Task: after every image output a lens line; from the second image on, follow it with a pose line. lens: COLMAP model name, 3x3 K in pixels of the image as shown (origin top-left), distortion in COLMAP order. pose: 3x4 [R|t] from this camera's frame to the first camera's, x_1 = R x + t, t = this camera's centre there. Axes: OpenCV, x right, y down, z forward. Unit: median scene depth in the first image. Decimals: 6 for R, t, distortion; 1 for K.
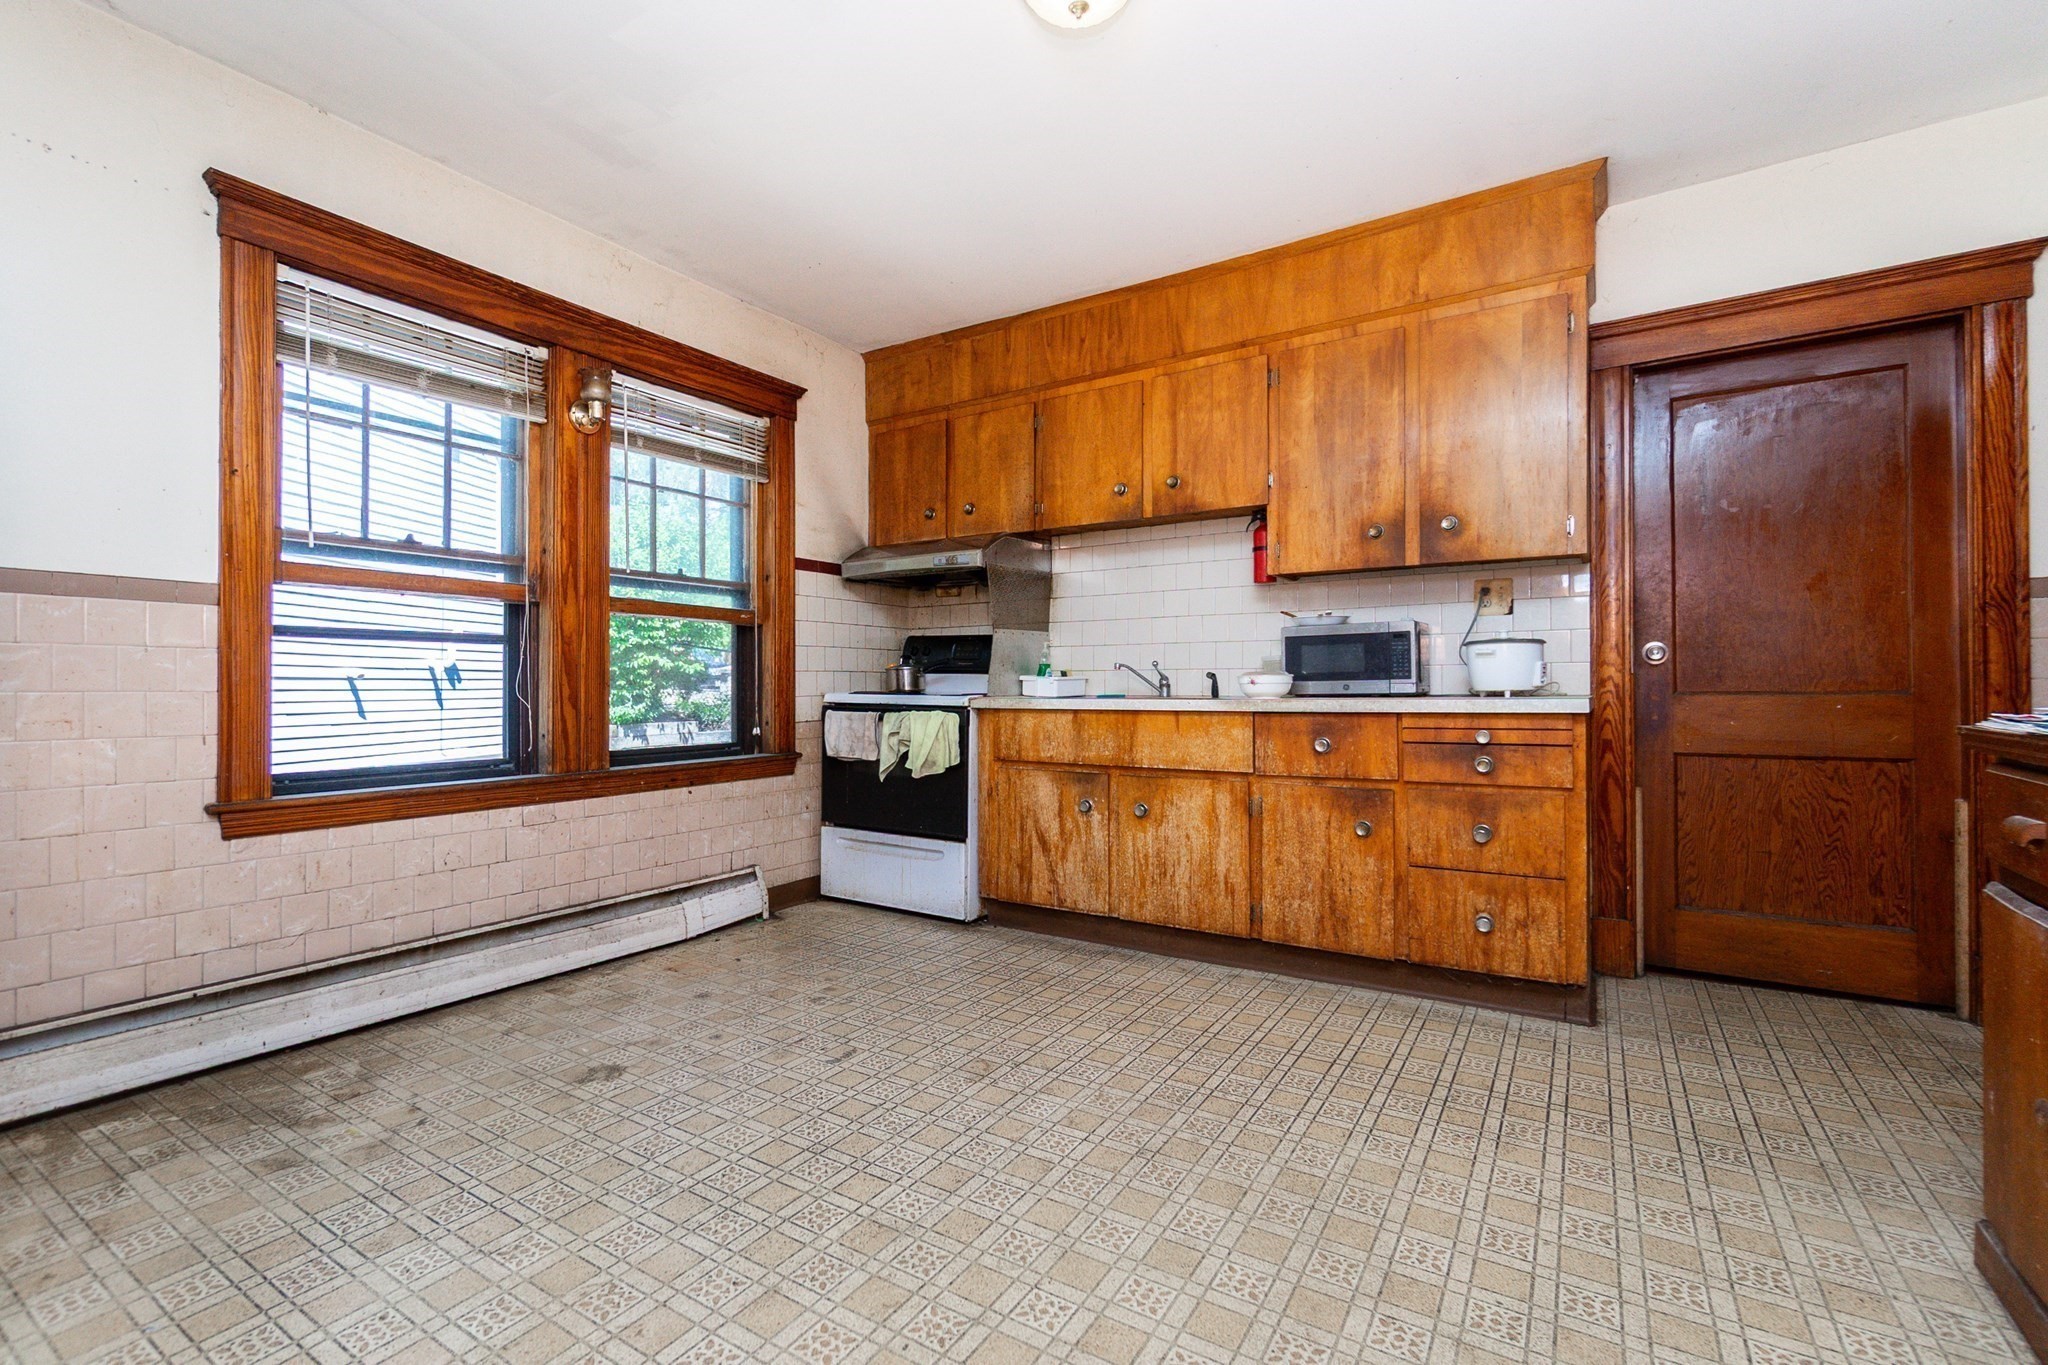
lens RADIAL K [[912.7, 0, 1000.3], [0, 912.7, 621.6], [0, 0, 1]] dist [-0.005815, 0.001454]
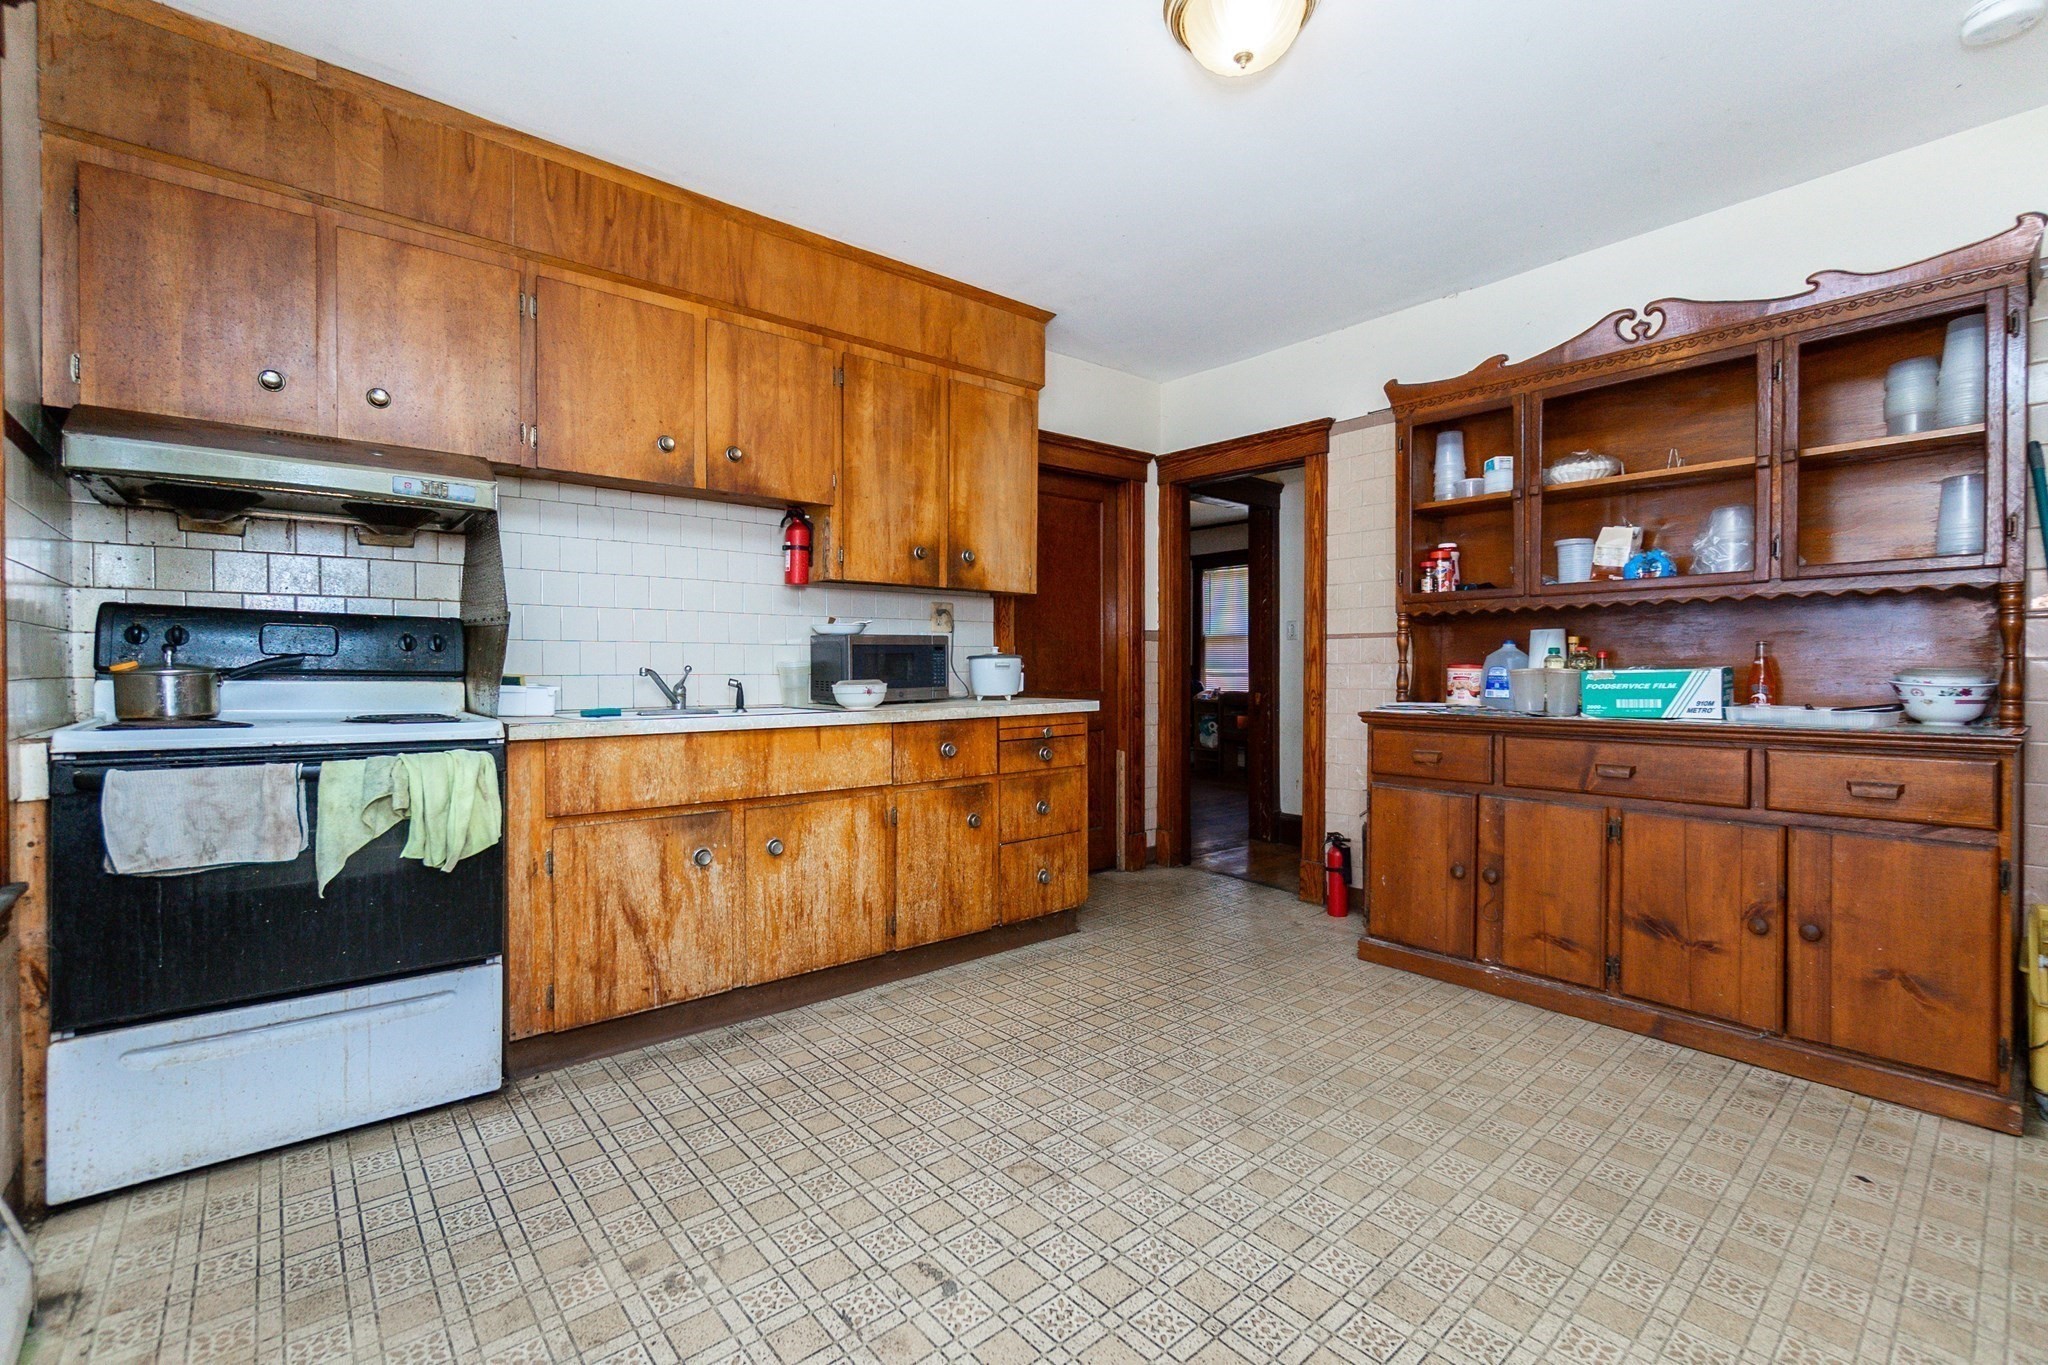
lens RADIAL K [[886.7, 0, 1020.2], [0, 886.7, 626.5], [0, 0, 1]] dist [-0.003446, -0.000159]
pose [[0.288396, 0.047600, 0.956327, -0.591175], [-0.067405, 0.997295, -0.029312, 0.013901], [-0.955136, -0.056008, 0.290825, 0.580957]]
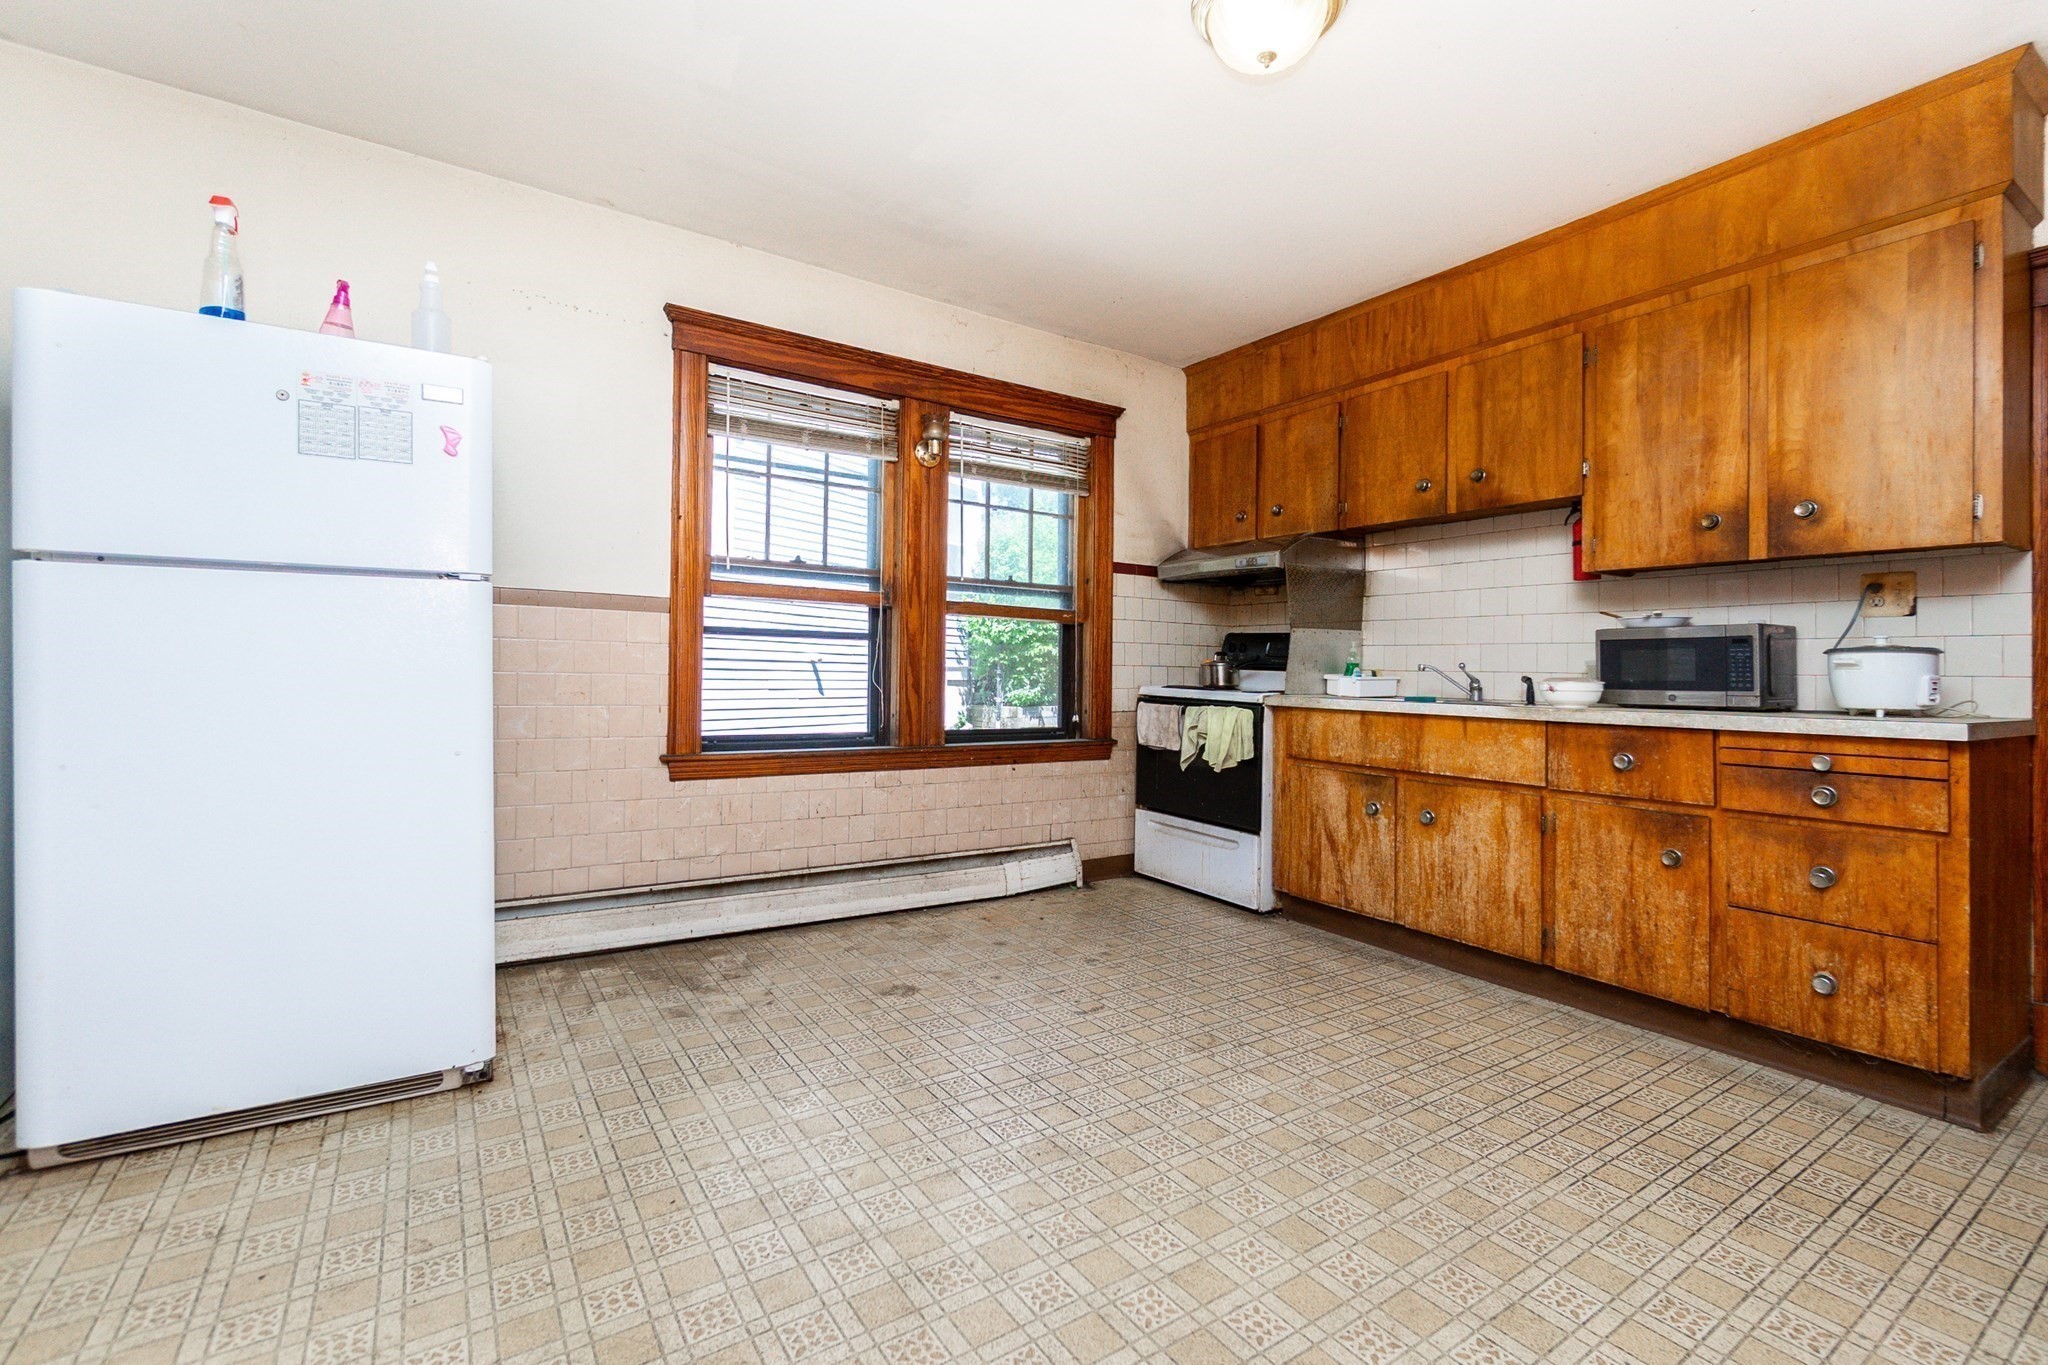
lens RADIAL K [[904.3, 0, 1057.6], [0, 904.3, 598.5], [0, 0, 1]] dist [-0.001884, 0.000786]
pose [[0.924557, -0.007427, -0.380971, 0.164825], [0.002335, 0.999902, -0.013826, -0.014444], [0.381037, 0.011893, 0.924483, -0.045044]]
